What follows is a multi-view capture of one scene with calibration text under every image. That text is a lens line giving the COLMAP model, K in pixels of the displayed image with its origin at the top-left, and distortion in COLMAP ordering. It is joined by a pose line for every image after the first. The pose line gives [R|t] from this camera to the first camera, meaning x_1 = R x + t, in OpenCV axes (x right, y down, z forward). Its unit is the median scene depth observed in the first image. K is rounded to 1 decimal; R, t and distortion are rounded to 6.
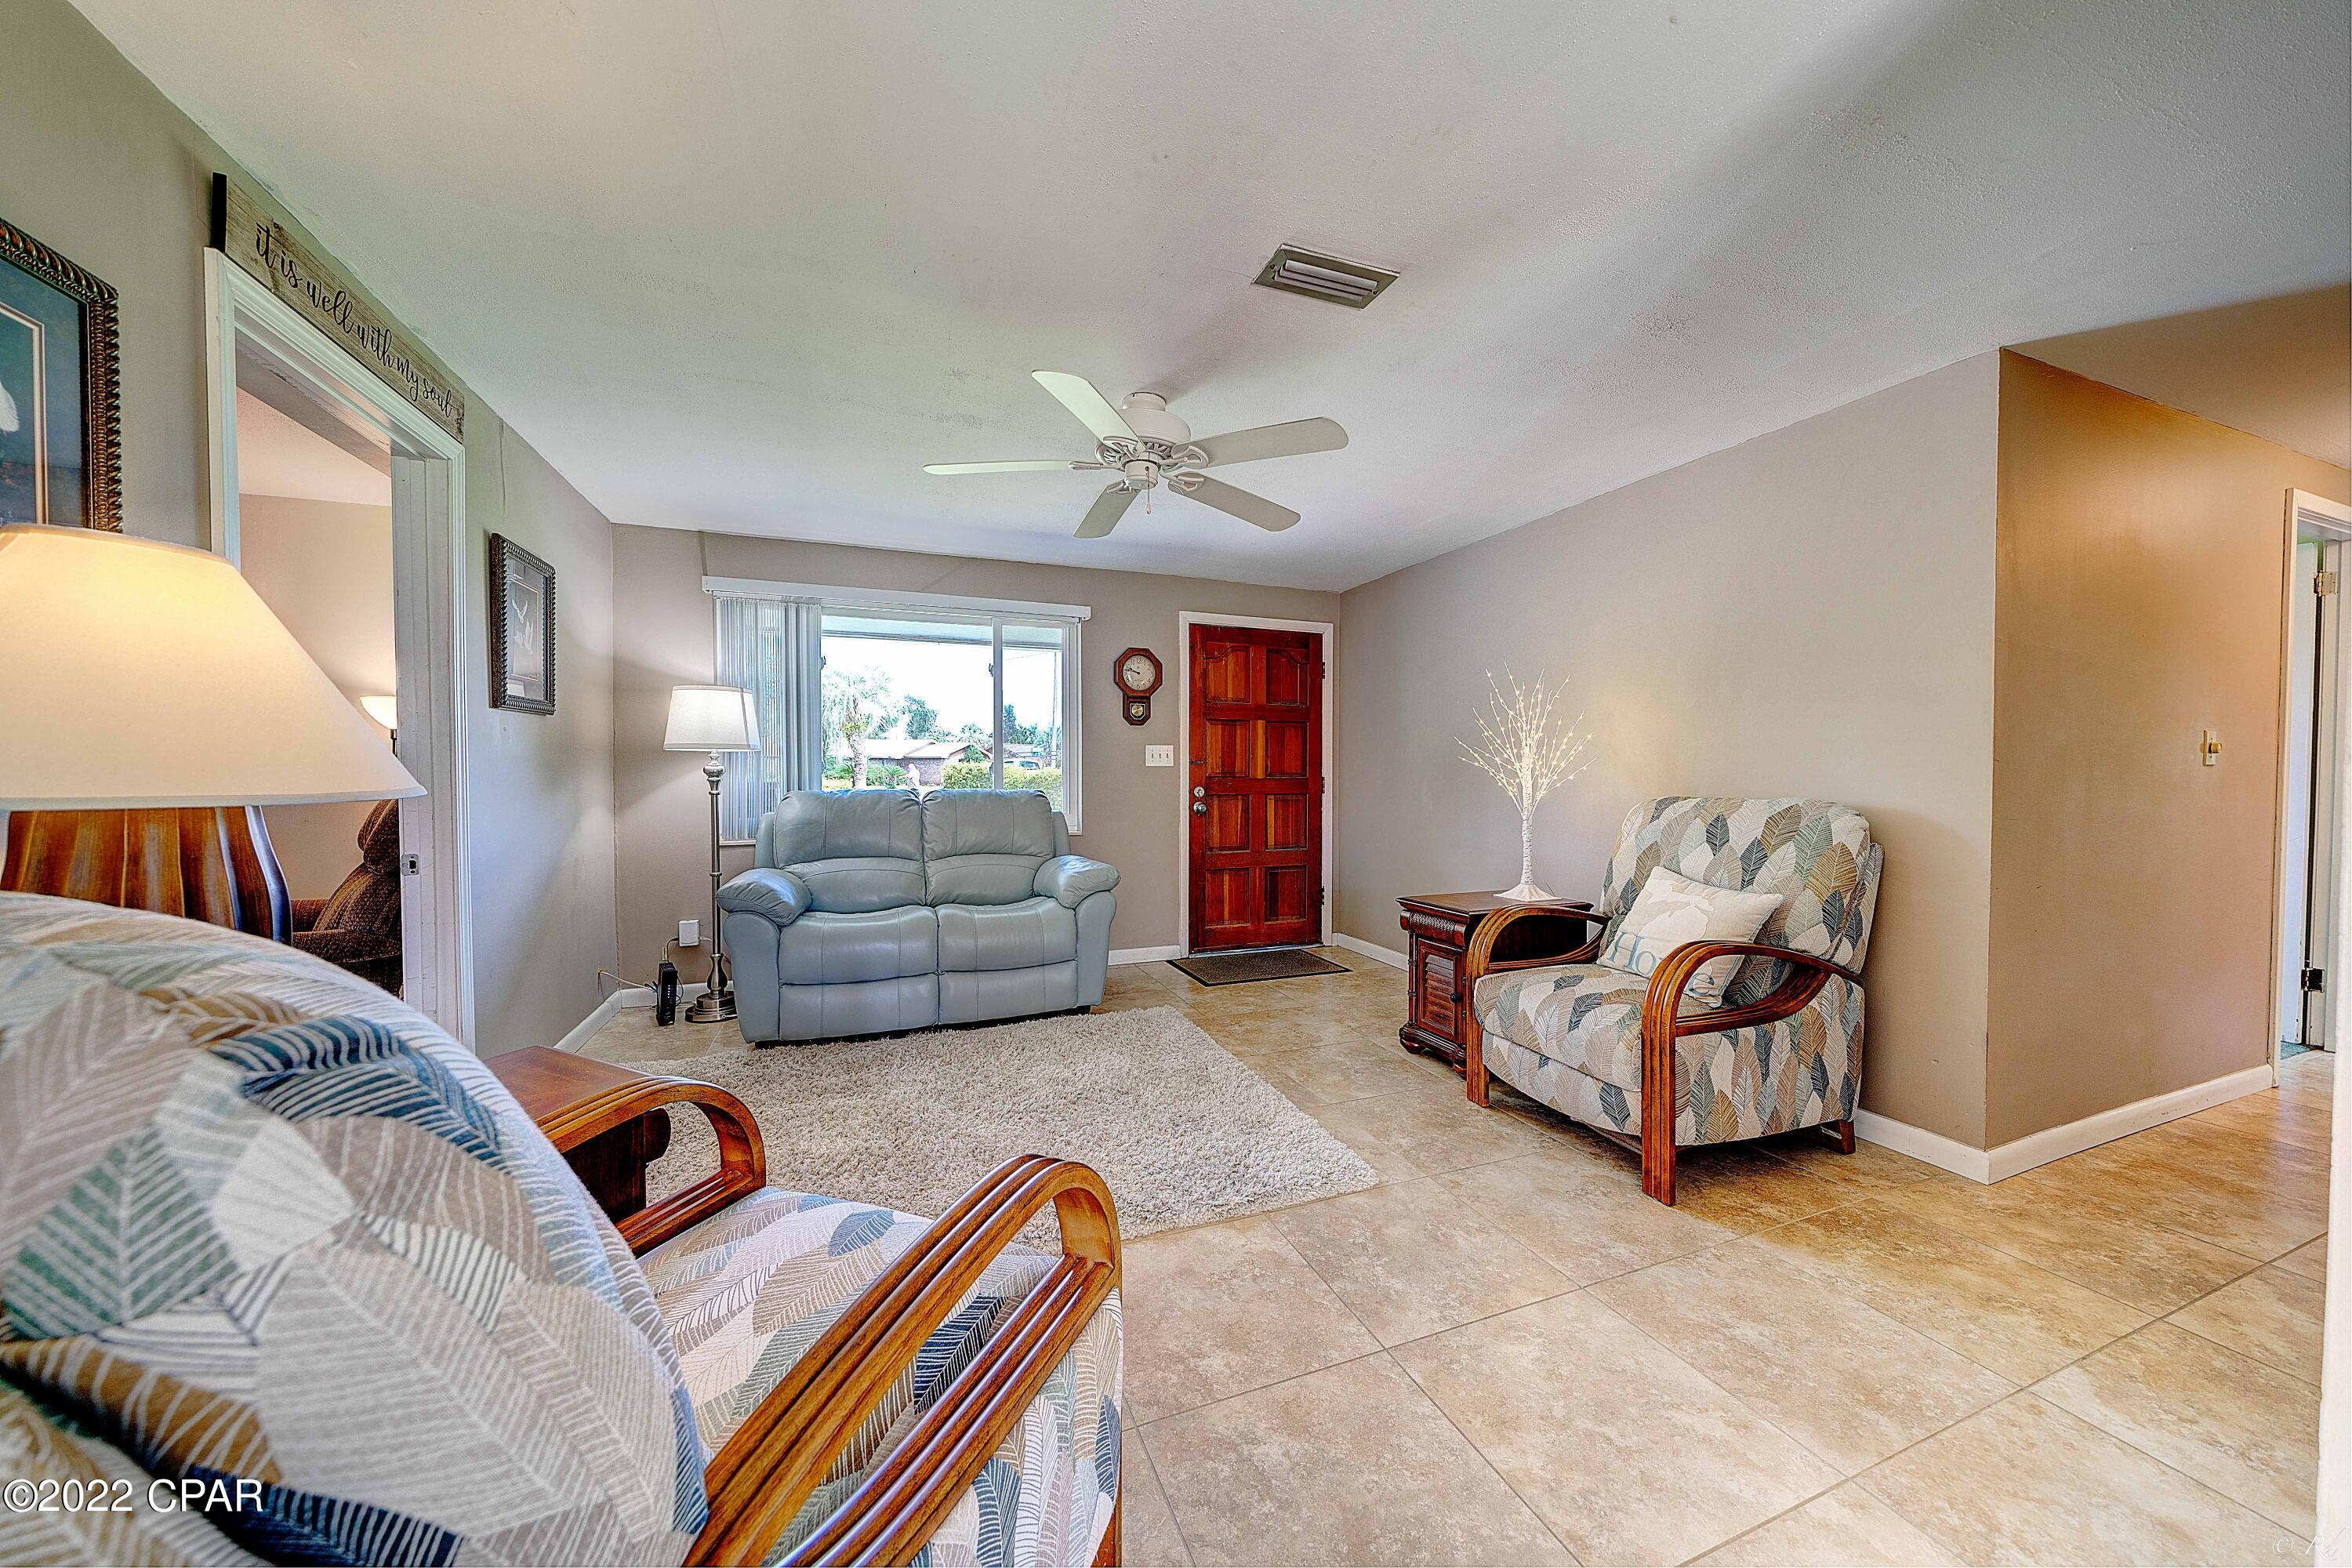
lens RADIAL K [[802.0, 0, 1174.4], [0, 802.0, 784.9], [0, 0, 1]] dist [-0.004858, -0.000258]
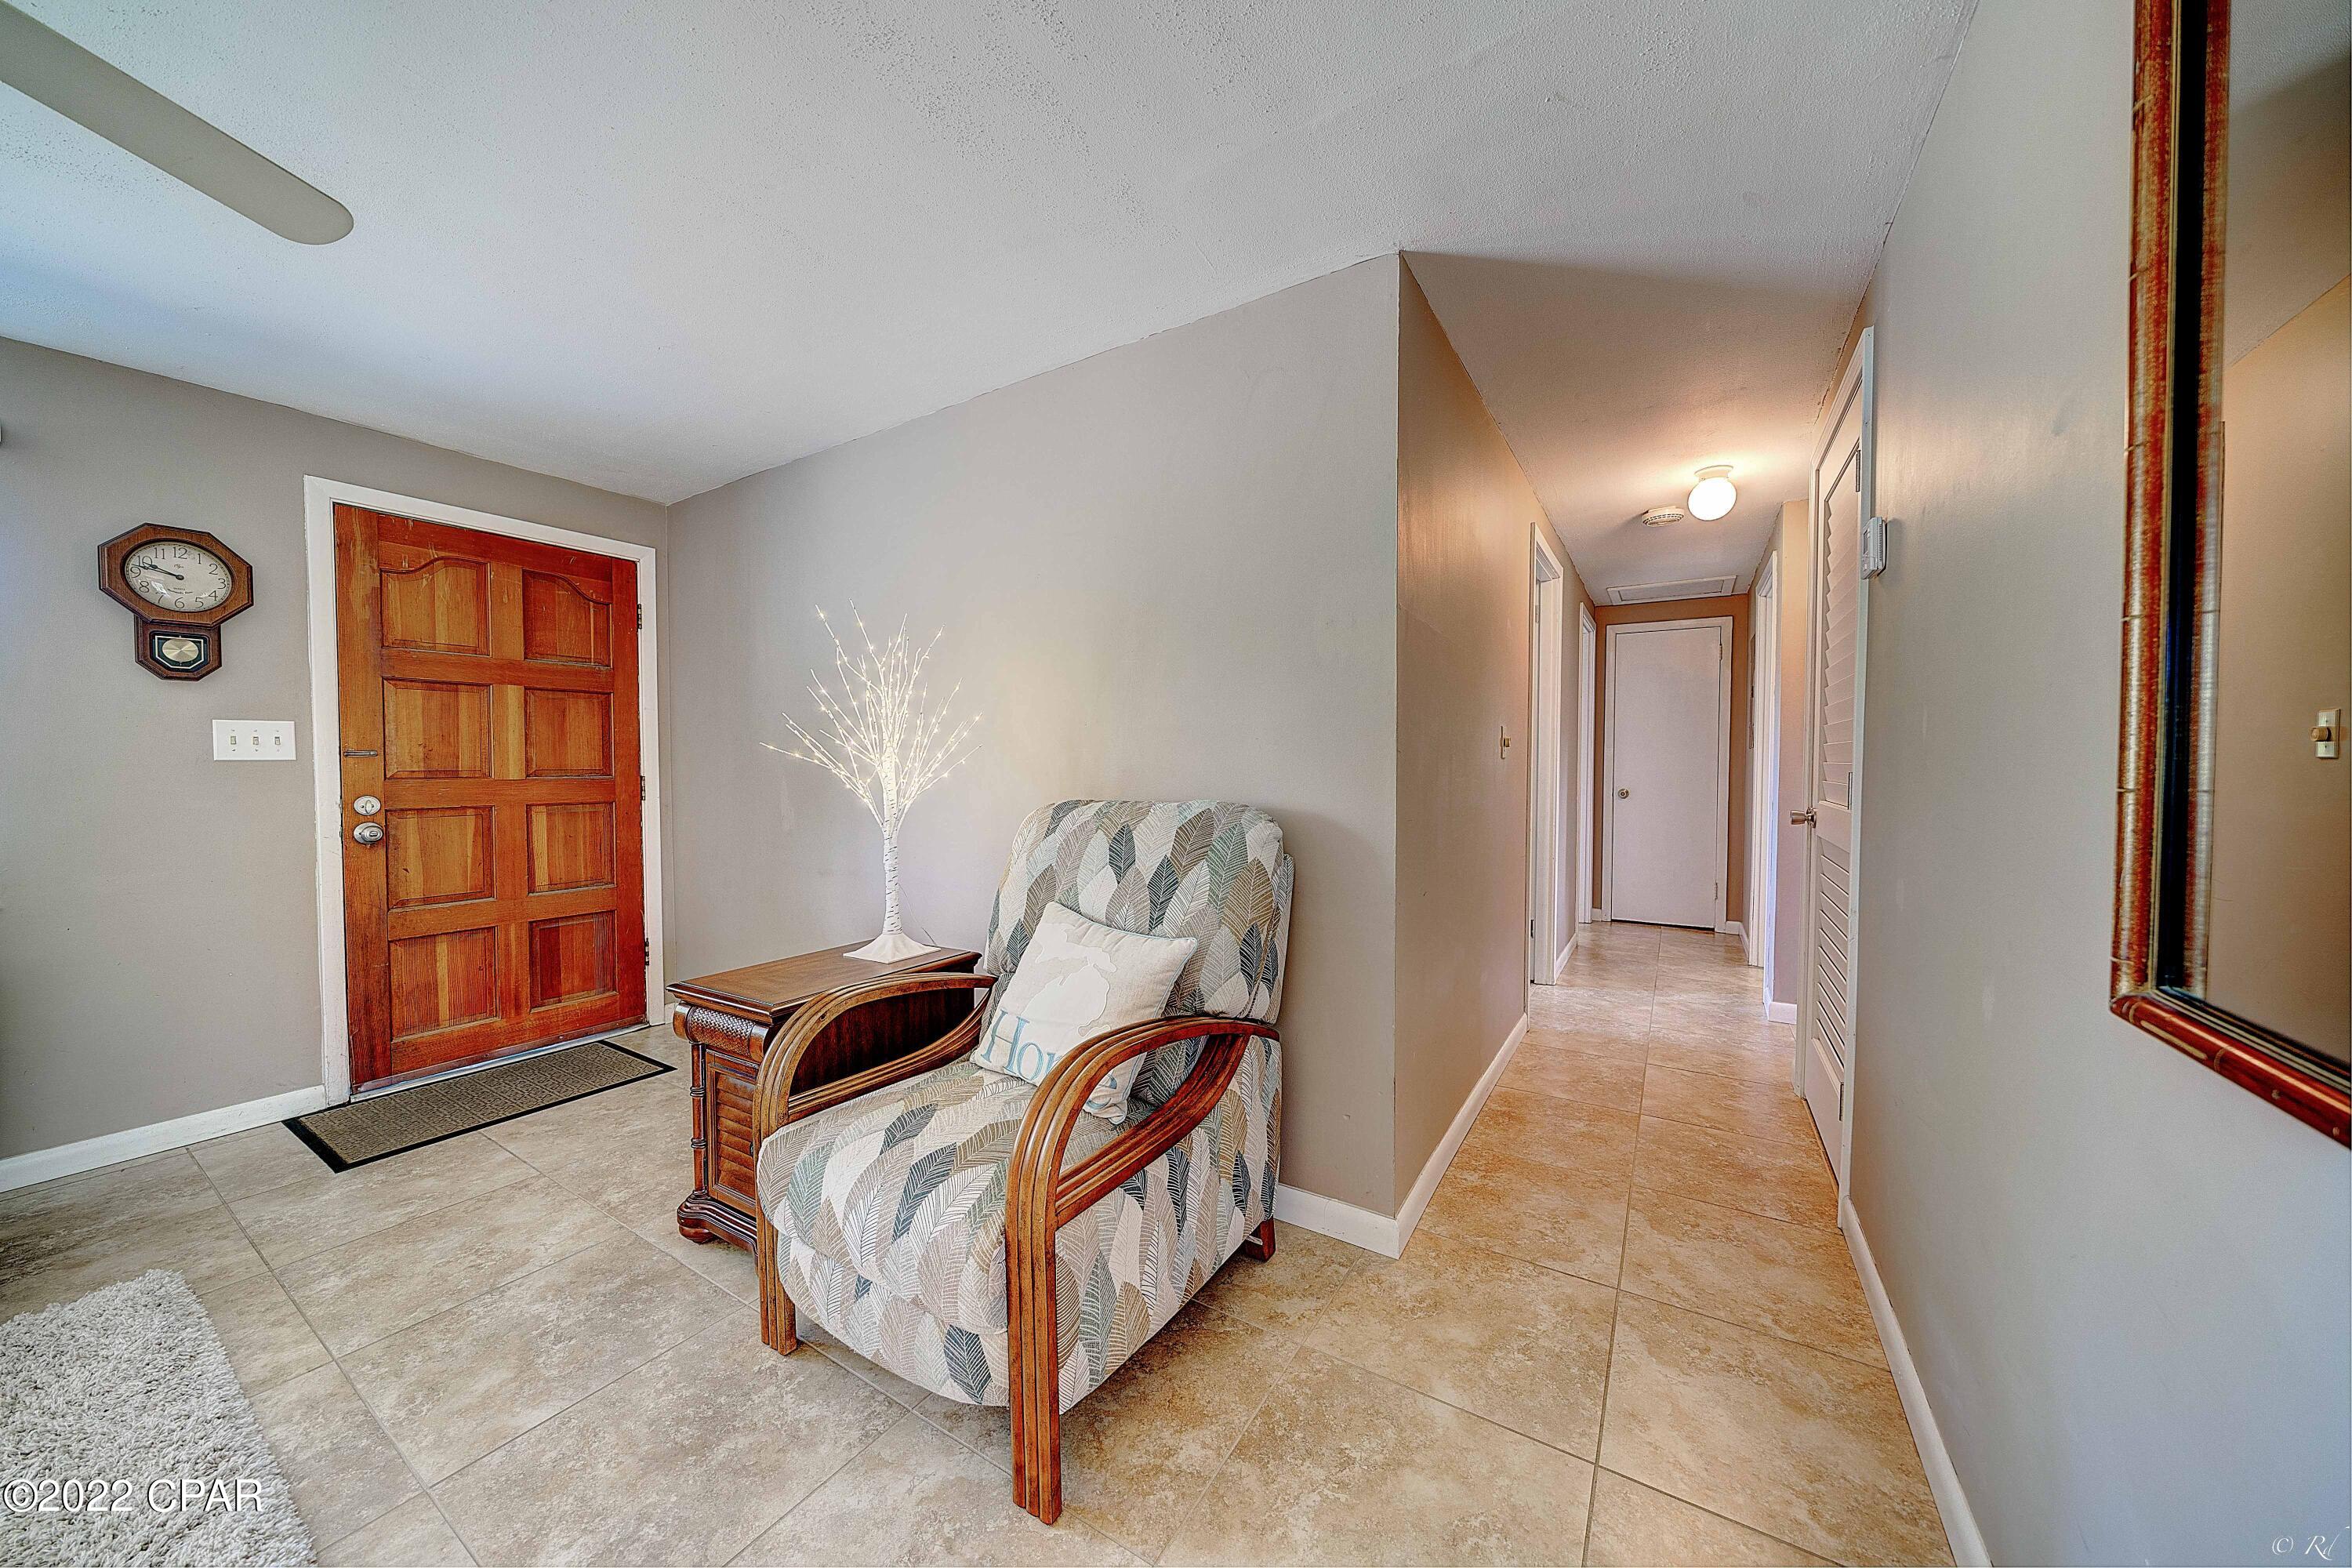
lens RADIAL K [[802.0, 0, 1167.6], [0, 802.0, 785.6], [0, 0, 1]] dist [-0.004858, -0.000258]
pose [[0.808519, -0.019634, 0.588142, 0.294817], [0.014928, 0.999806, 0.012855, -0.007852], [-0.588280, -0.001614, 0.808655, 0.400512]]
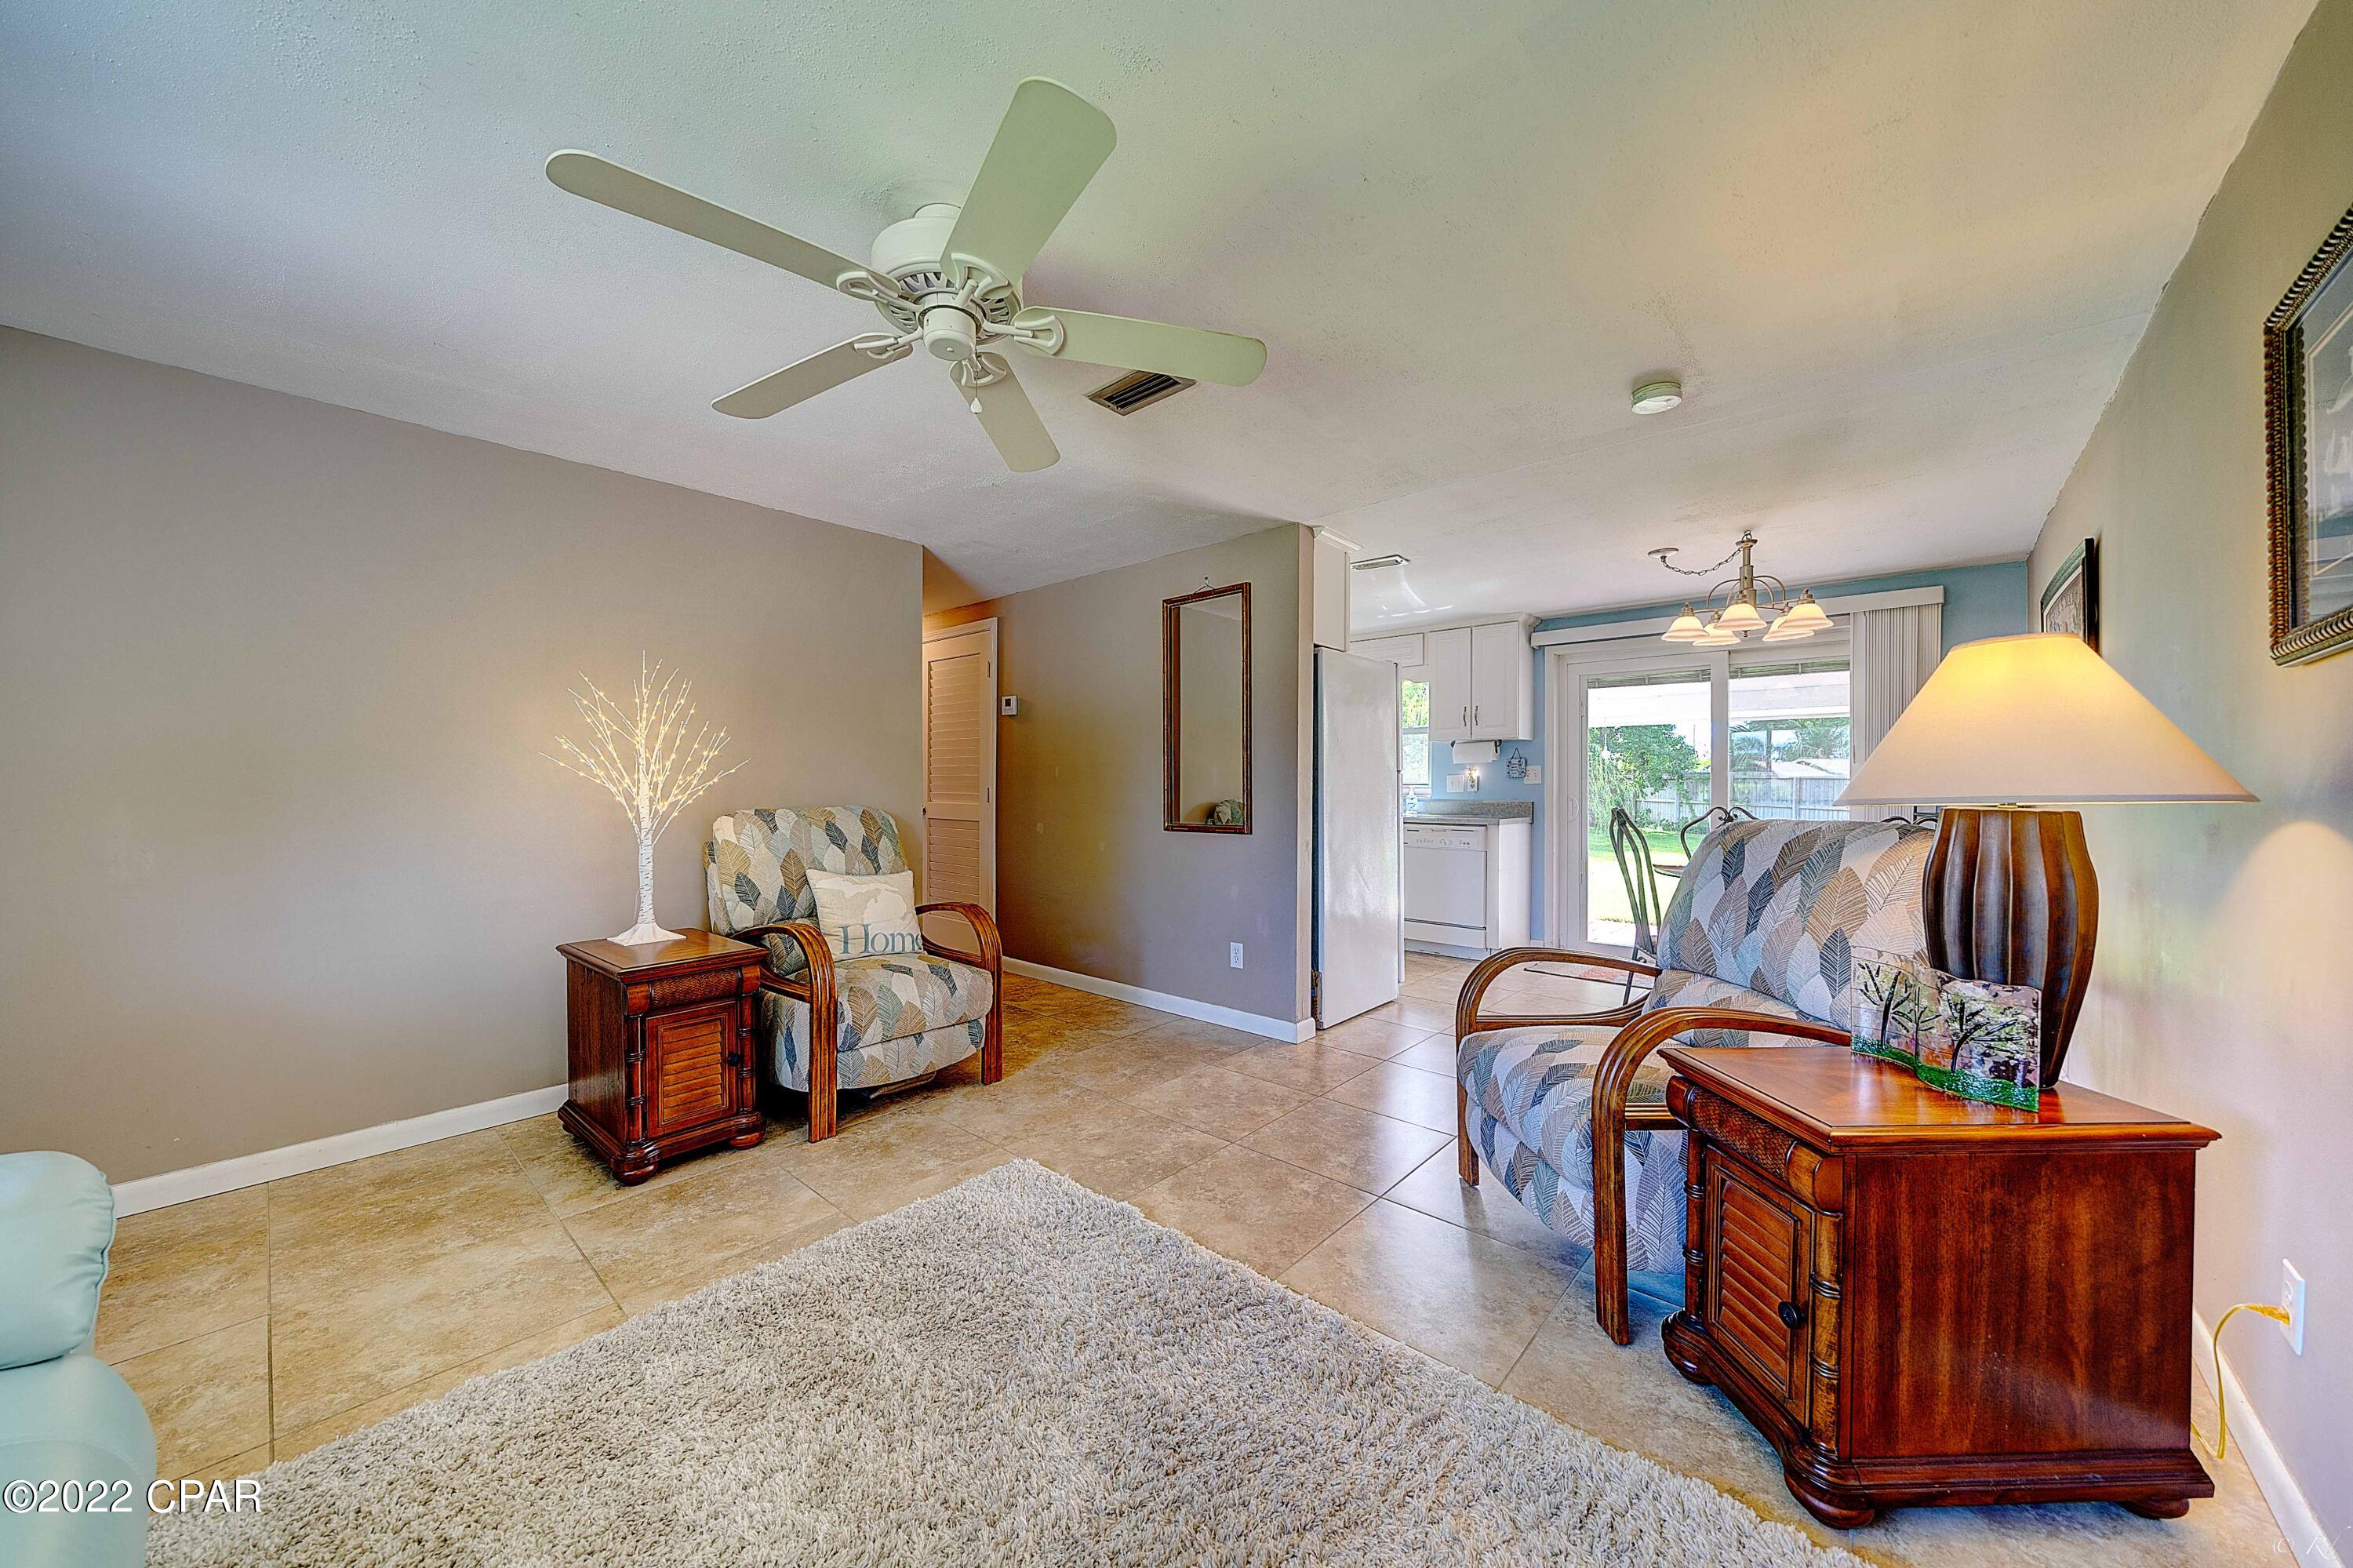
lens RADIAL K [[802.4, 0, 1188.8], [0, 802.4, 787.6], [0, 0, 1]] dist [-0.004858, -0.000258]
pose [[-0.461234, -0.005048, 0.887264, -0.697963], [0.016010, 0.999774, 0.014010, -0.023102], [-0.887134, 0.020667, -0.461049, 1.117577]]
